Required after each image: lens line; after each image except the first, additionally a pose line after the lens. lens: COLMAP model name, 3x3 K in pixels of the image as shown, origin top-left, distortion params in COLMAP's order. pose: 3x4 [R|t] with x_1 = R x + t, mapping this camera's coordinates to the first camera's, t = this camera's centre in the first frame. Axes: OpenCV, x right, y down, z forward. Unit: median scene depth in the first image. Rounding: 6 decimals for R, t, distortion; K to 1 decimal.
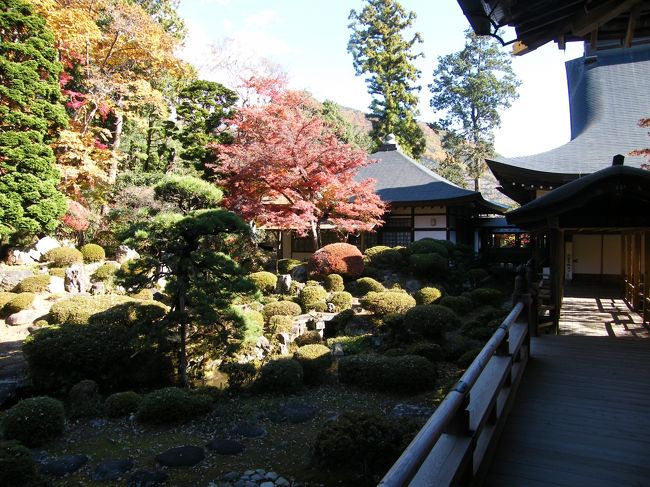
lens RADIAL K [[516.7, 0, 325.0], [0, 516.7, 243.5], [0, 0, 1]] dist [-0.180367, 0.156151]
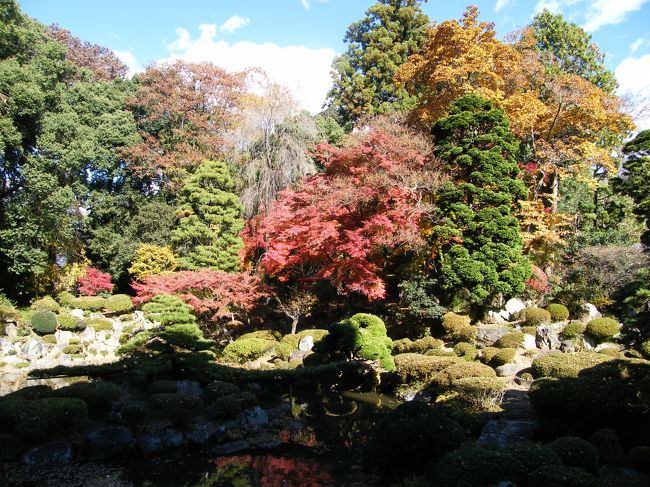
lens RADIAL K [[516.7, 0, 325.0], [0, 516.7, 243.5], [0, 0, 1]] dist [-0.180367, 0.156151]
pose [[0.704815, -0.089869, -0.703676, -0.059629], [0.005219, 0.992573, -0.121538, 0.000266], [0.709372, 0.081989, 0.700049, -0.105302]]
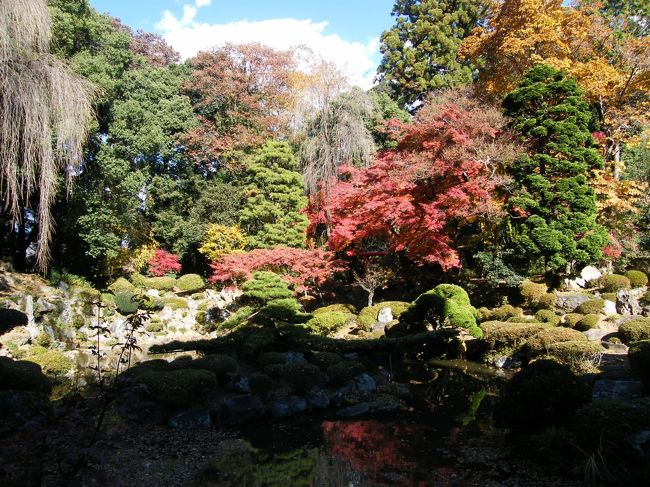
lens RADIAL K [[516.7, 0, 325.0], [0, 516.7, 243.5], [0, 0, 1]] dist [-0.180367, 0.156151]
pose [[0.650017, -0.077261, -0.755982, -0.101331], [0.030307, 0.996662, -0.075799, 0.003838], [0.759315, 0.026359, 0.650189, -0.205838]]
